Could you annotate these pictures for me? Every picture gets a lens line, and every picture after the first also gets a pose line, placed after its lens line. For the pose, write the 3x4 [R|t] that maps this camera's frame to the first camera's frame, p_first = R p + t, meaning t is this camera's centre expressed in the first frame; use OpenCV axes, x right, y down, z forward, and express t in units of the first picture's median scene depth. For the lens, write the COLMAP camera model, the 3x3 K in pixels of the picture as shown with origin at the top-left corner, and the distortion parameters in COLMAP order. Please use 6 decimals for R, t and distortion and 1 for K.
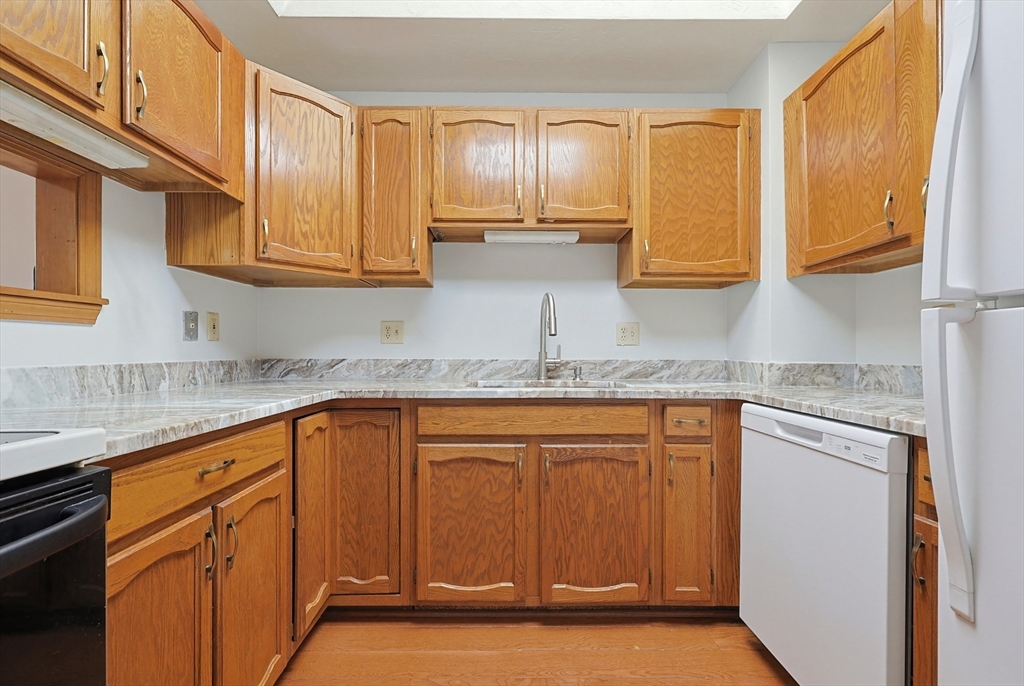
lens RADIAL K [[443.7, 0, 510.3], [0, 443.7, 350.5], [0, 0, 1]] dist [-0.002025, -0.000225]
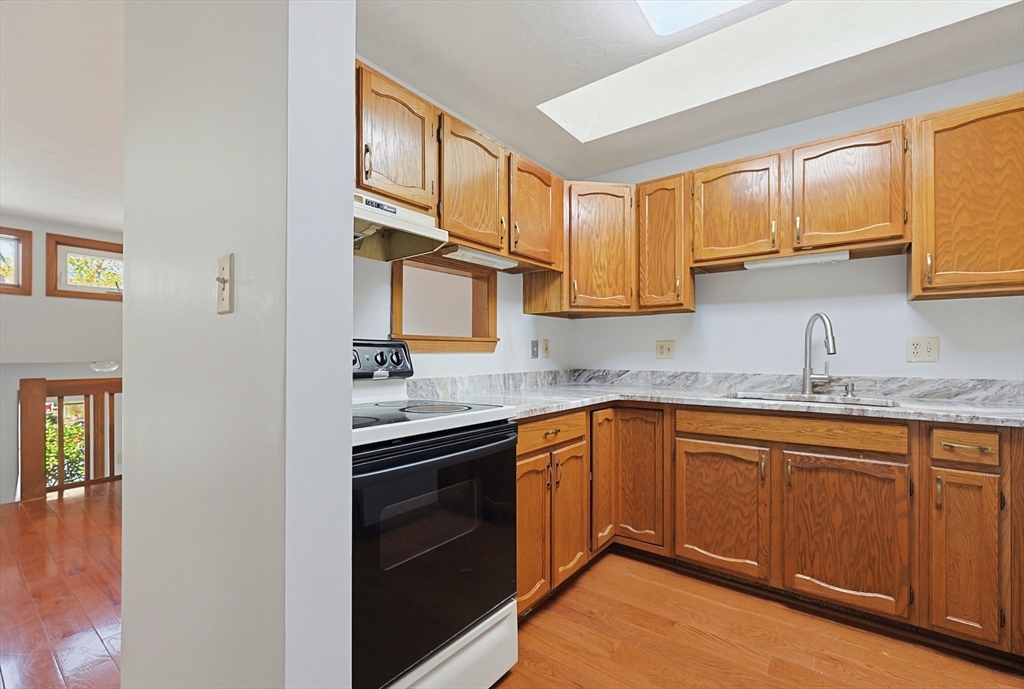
lens RADIAL K [[443.7, 0, 510.3], [0, 443.7, 352.0], [0, 0, 1]] dist [-0.002025, -0.000225]
pose [[0.792738, -0.002613, -0.609556, 0.207914], [0.001376, 0.999996, -0.002497, -0.044348], [0.609561, 0.001141, 0.792739, -0.359436]]
